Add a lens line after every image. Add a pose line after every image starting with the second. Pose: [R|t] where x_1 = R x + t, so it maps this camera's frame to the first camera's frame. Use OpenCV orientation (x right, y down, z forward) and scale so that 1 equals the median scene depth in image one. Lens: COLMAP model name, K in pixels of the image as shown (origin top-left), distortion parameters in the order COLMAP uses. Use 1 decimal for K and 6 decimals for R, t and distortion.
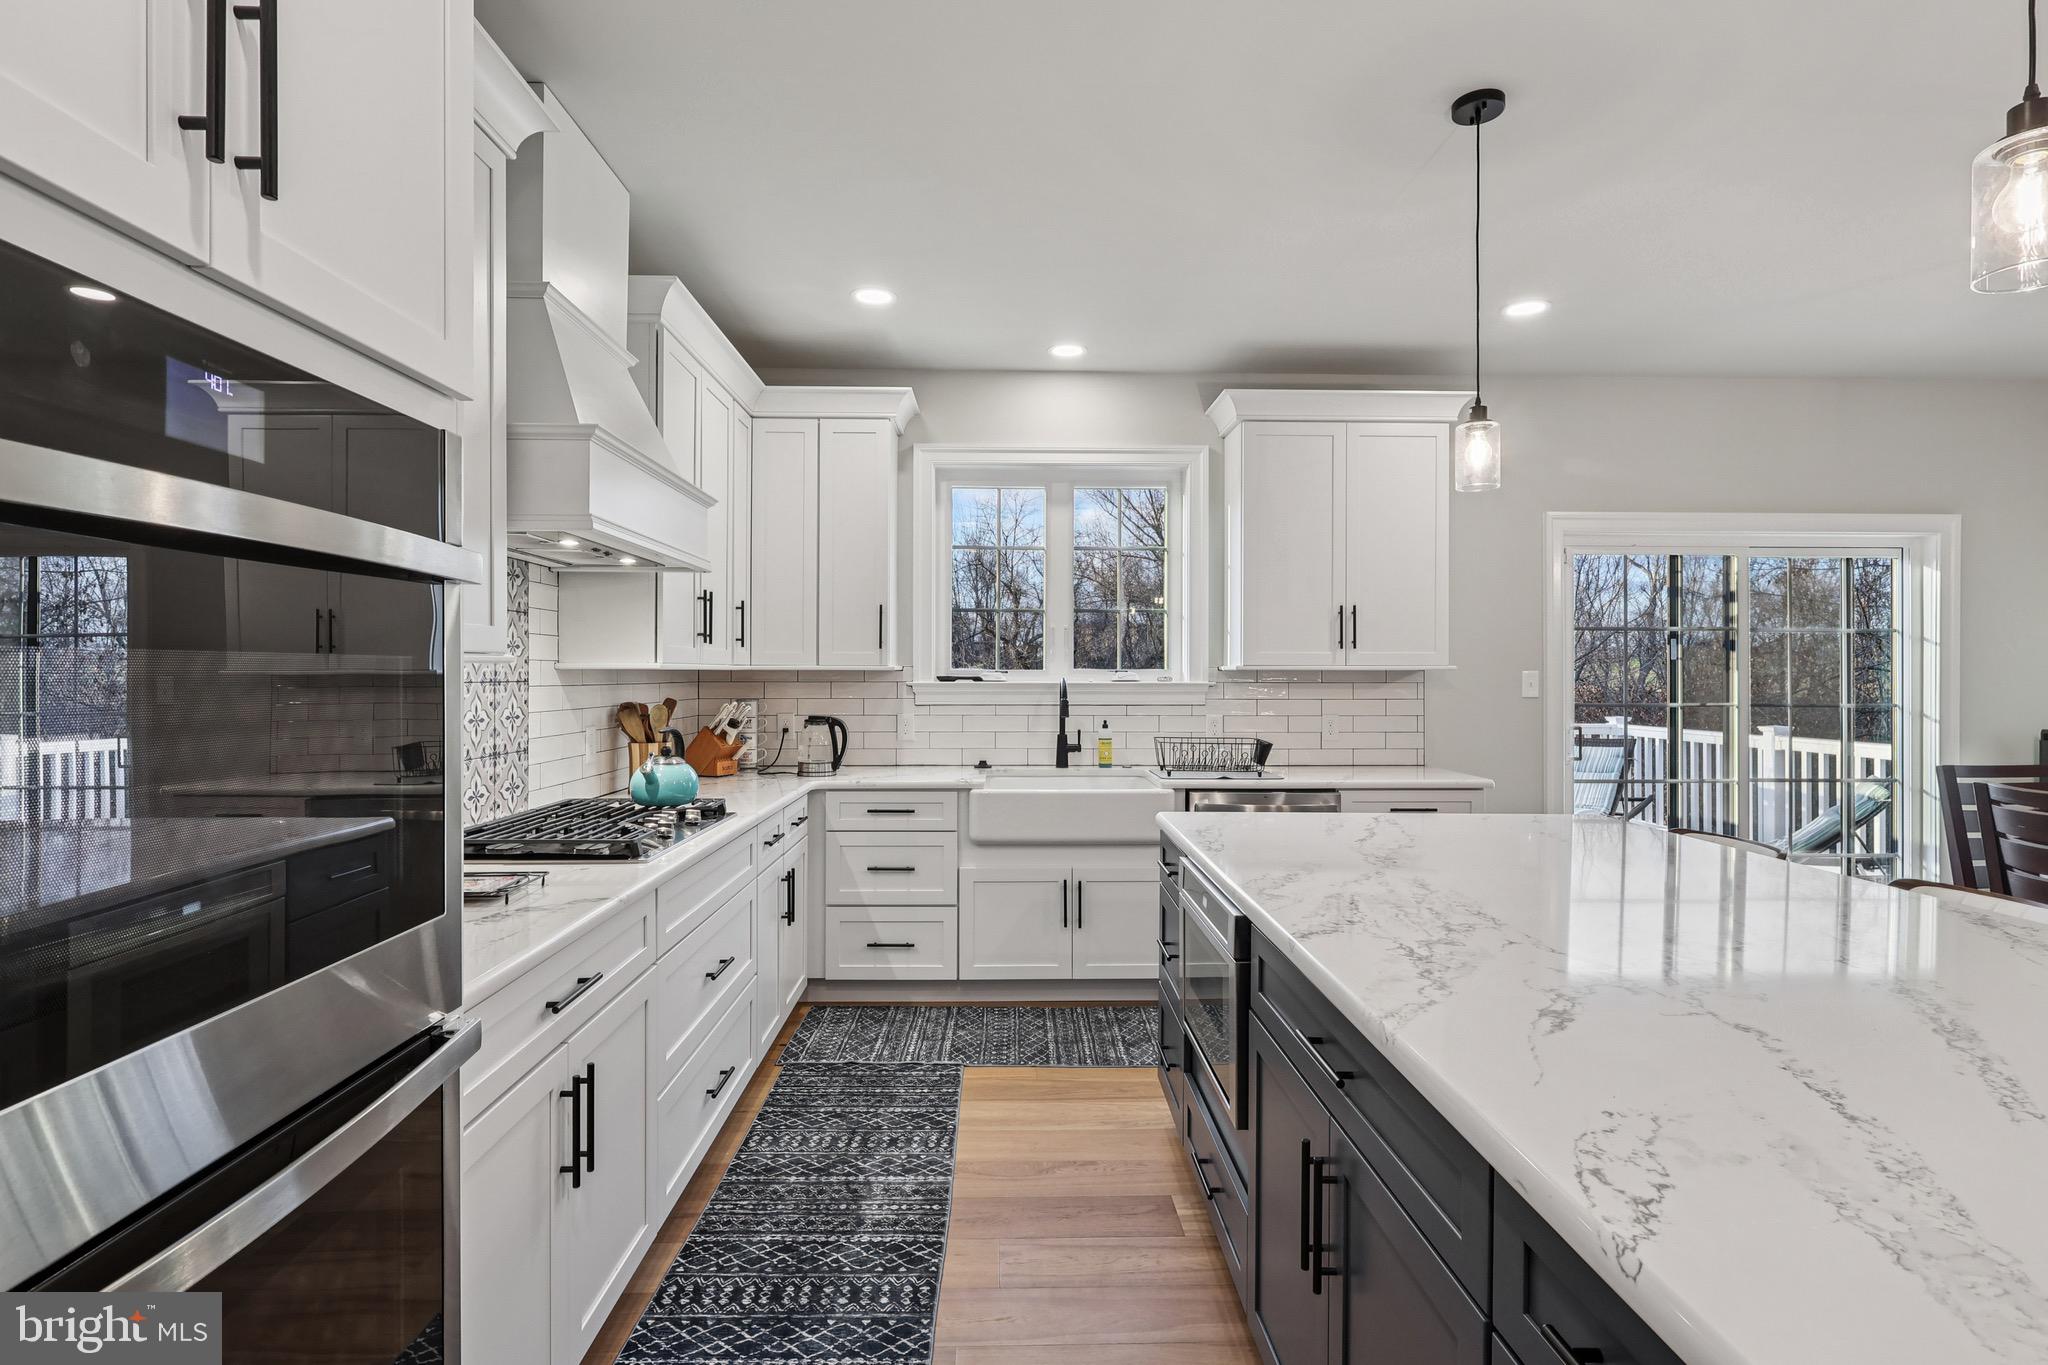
lens RADIAL K [[1021.3, 0, 1024.0], [0, 1021.3, 682.5], [0, 0, 1]] dist [-0.001042, -0.000029]
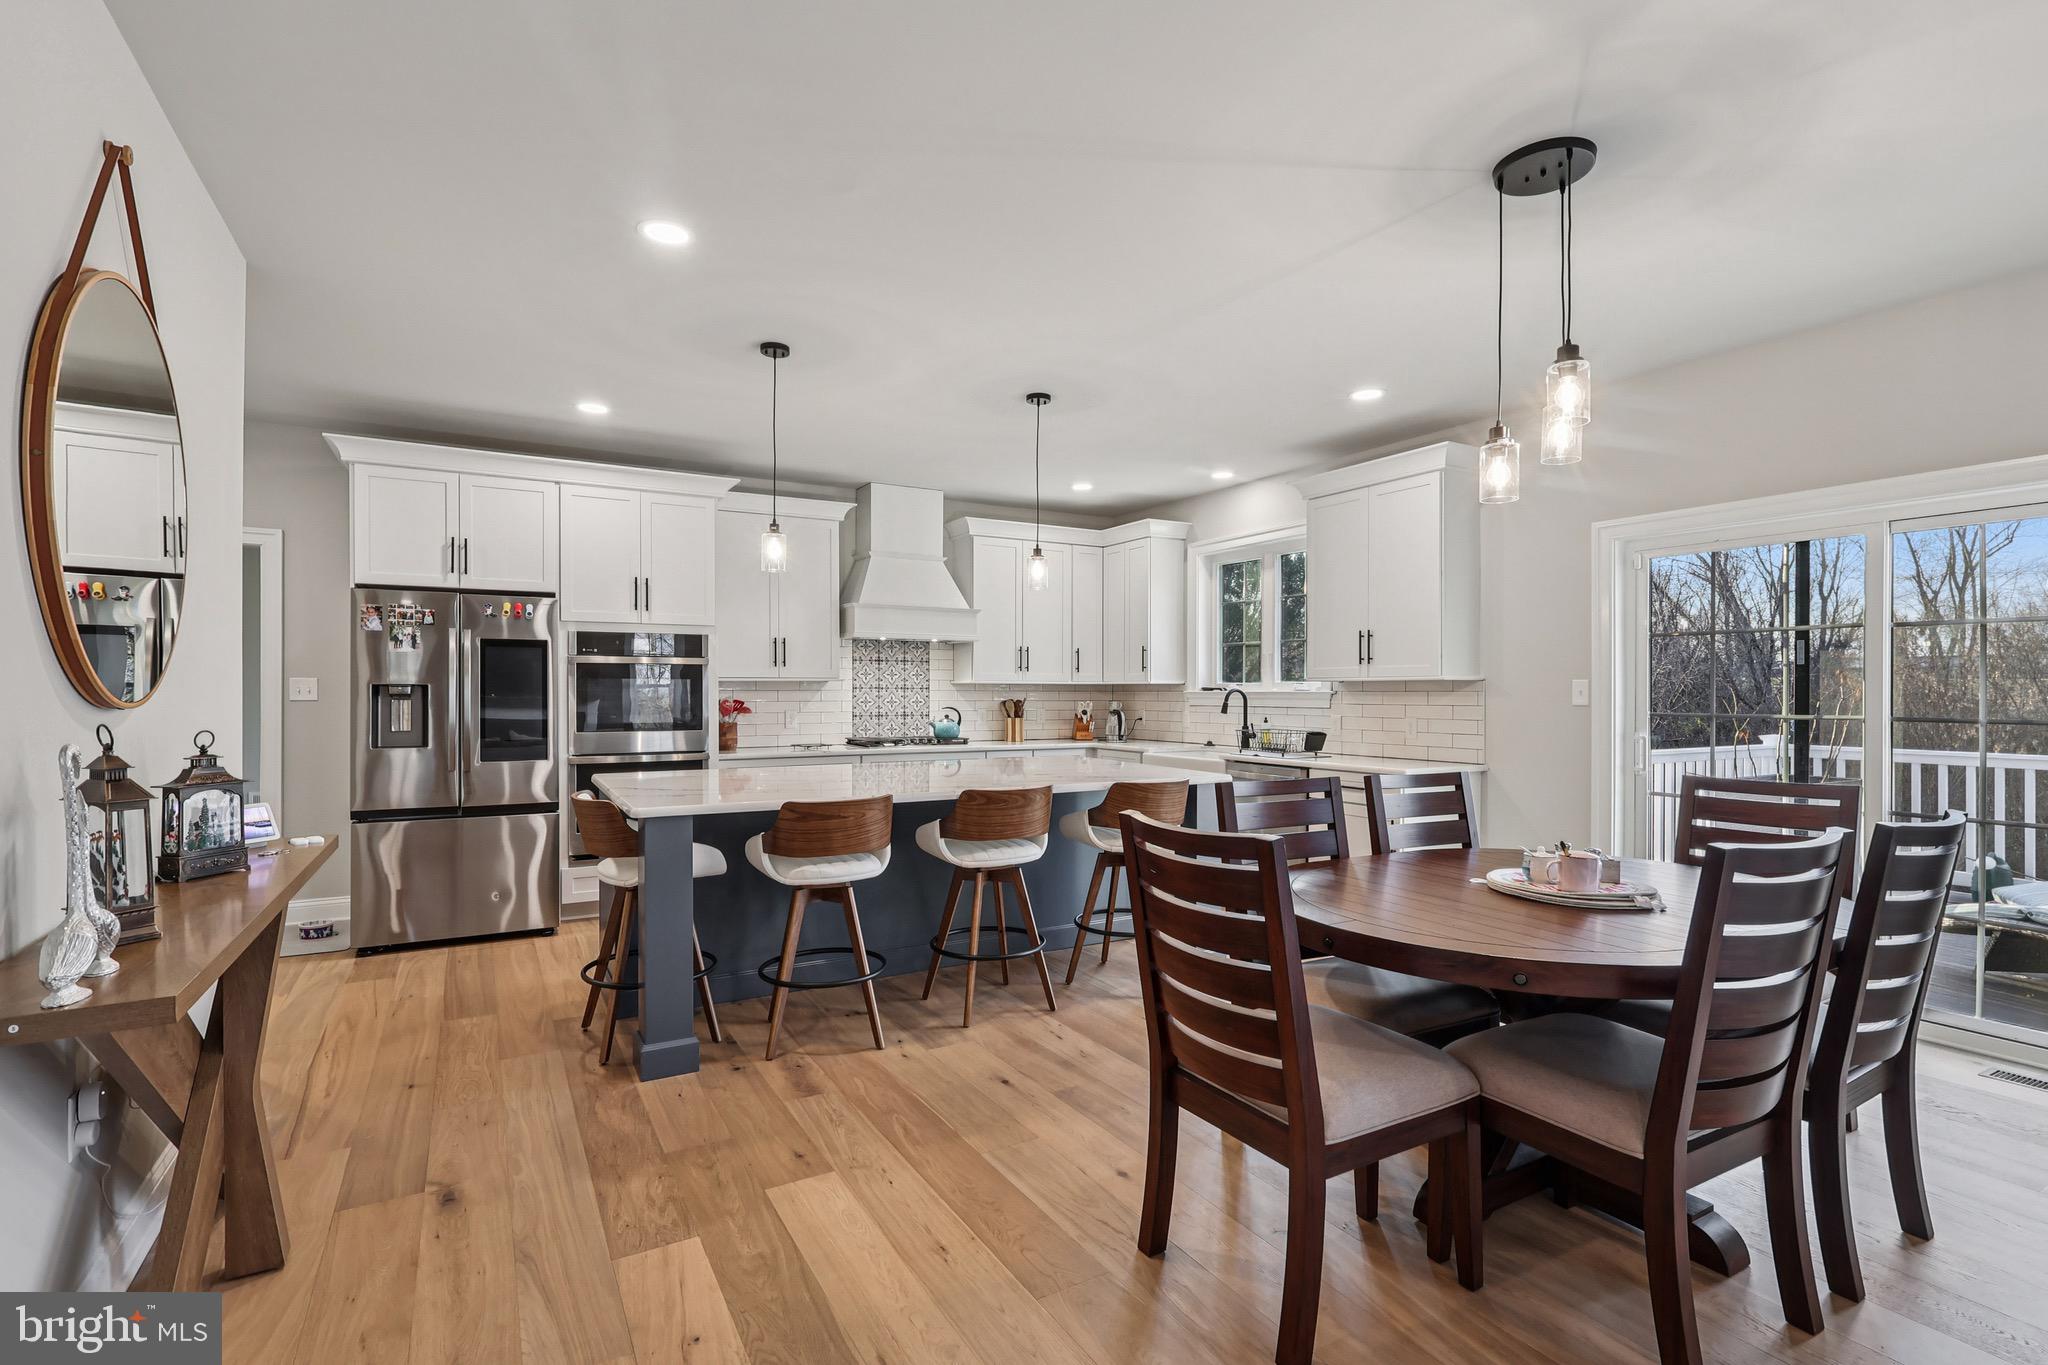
lens RADIAL K [[960.9, 0, 1028.8], [0, 960.9, 695.6], [0, 0, 1]] dist [0.001103, 0.000308]
pose [[0.480206, 0.002648, -0.877152, 1.113442], [-0.011787, 0.999925, -0.003434, 0.014810], [0.877076, 0.011988, 0.480201, 0.048235]]
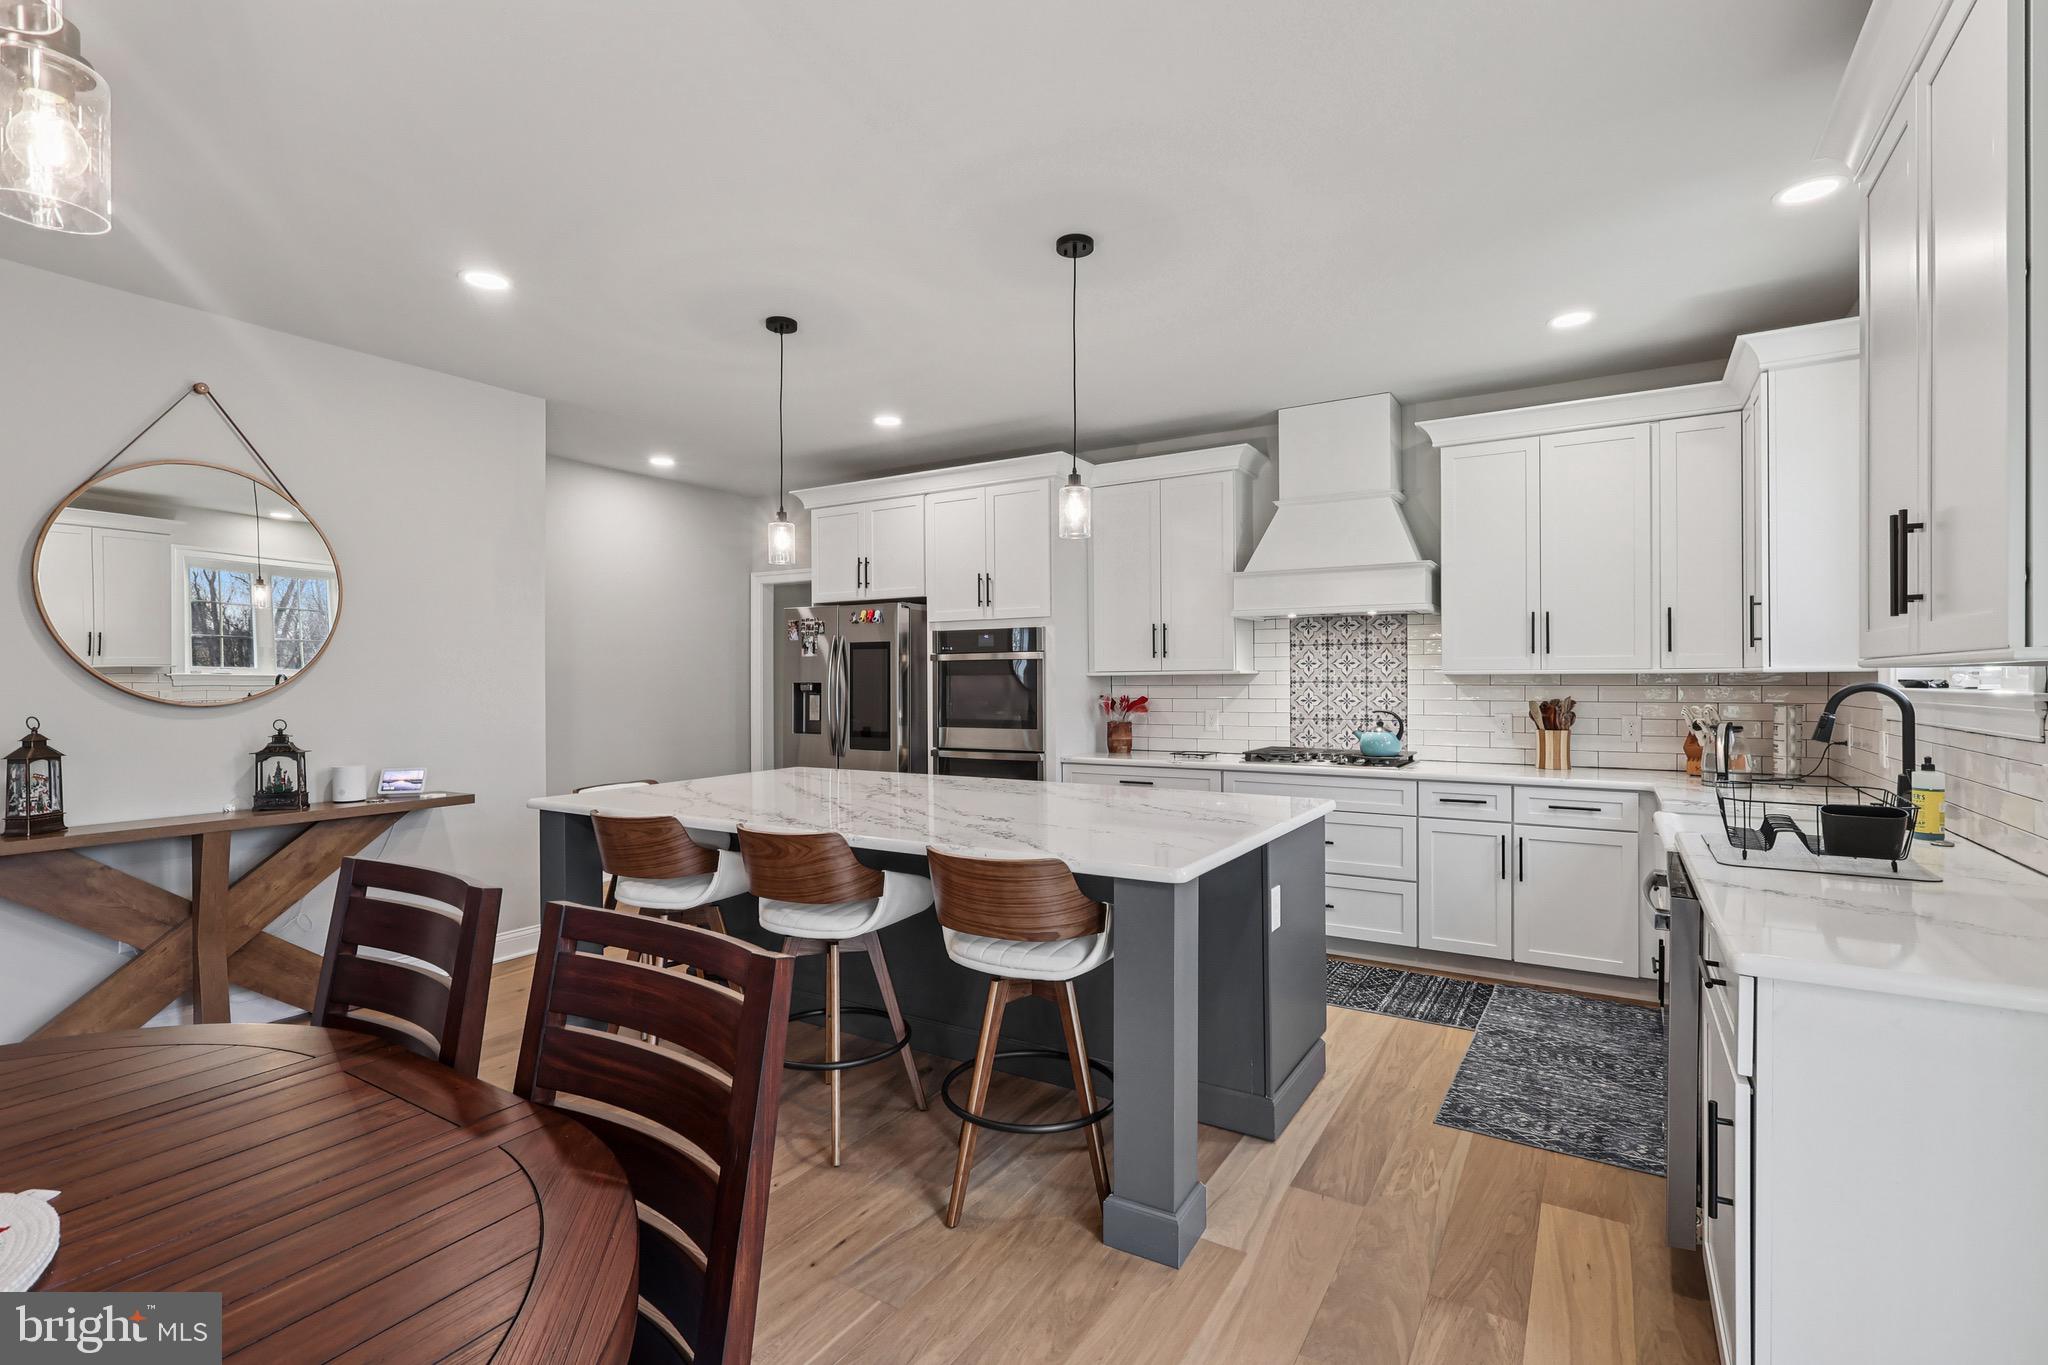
lens RADIAL K [[952.3, 0, 1025.6], [0, 952.3, 679.2], [0, 0, 1]] dist [0.001418, 0.000176]
pose [[-0.551696, 0.001487, -0.834044, 0.801442], [-0.006456, 0.999961, 0.006053, -0.006559], [0.834020, 0.008724, -0.551665, 0.869662]]
